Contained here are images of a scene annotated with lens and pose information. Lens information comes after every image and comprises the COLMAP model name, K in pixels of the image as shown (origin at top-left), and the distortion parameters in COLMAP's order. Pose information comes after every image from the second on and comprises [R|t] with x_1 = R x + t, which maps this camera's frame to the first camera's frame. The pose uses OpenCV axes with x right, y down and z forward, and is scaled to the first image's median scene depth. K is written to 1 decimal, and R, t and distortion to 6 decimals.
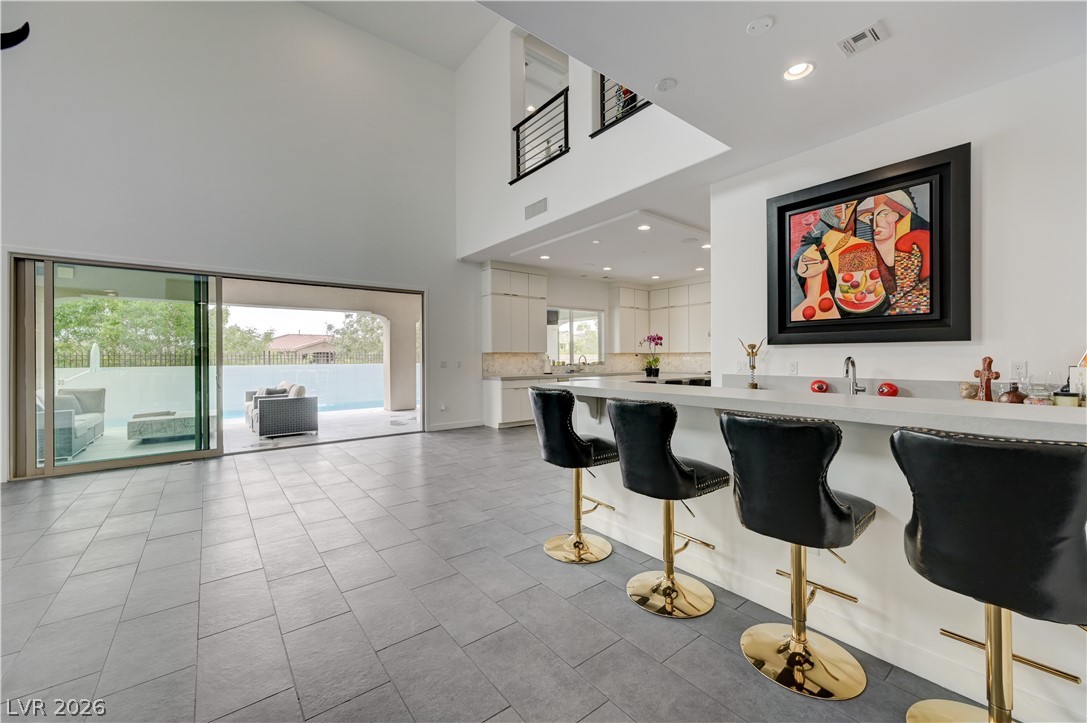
lens RADIAL K [[428.3, 0, 547.6], [0, 428.3, 359.4], [0, 0, 1]] dist [0.000565, -0.000019]
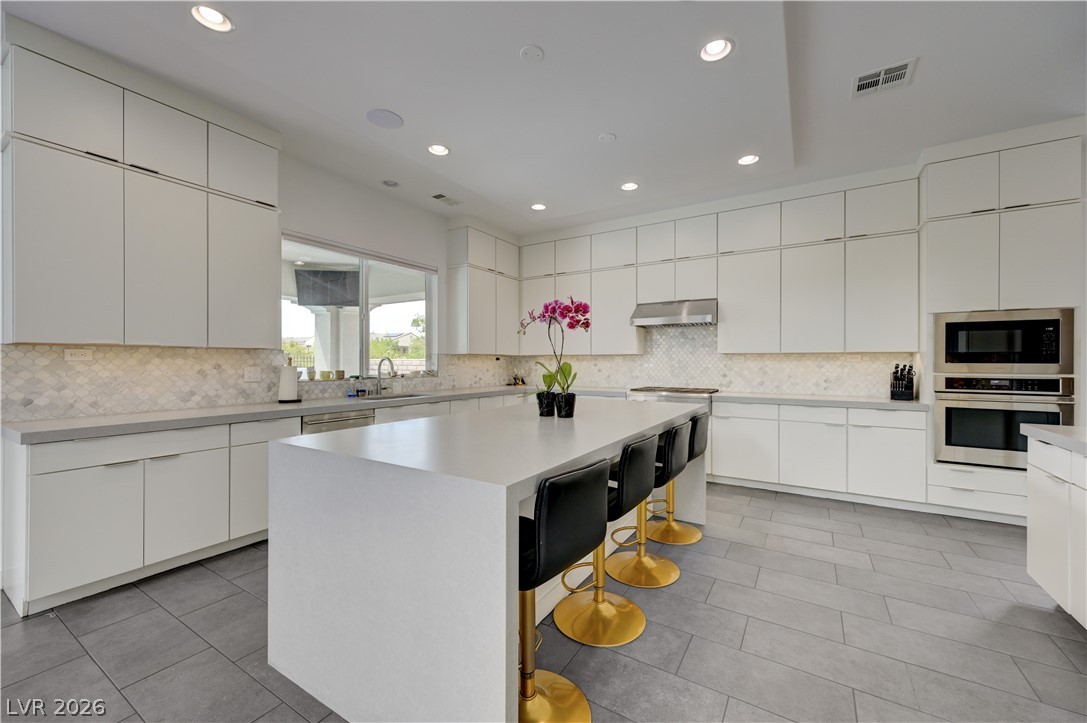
lens RADIAL K [[429.2, 0, 546.2], [0, 429.2, 361.7], [0, 0, 1]] dist [0.008103, -0.000013]
pose [[0.940907, 0.007887, 0.338573, 0.225299], [-0.005688, 0.999956, -0.007486, -0.006395], [-0.338617, 0.005118, 0.940910, 1.317310]]
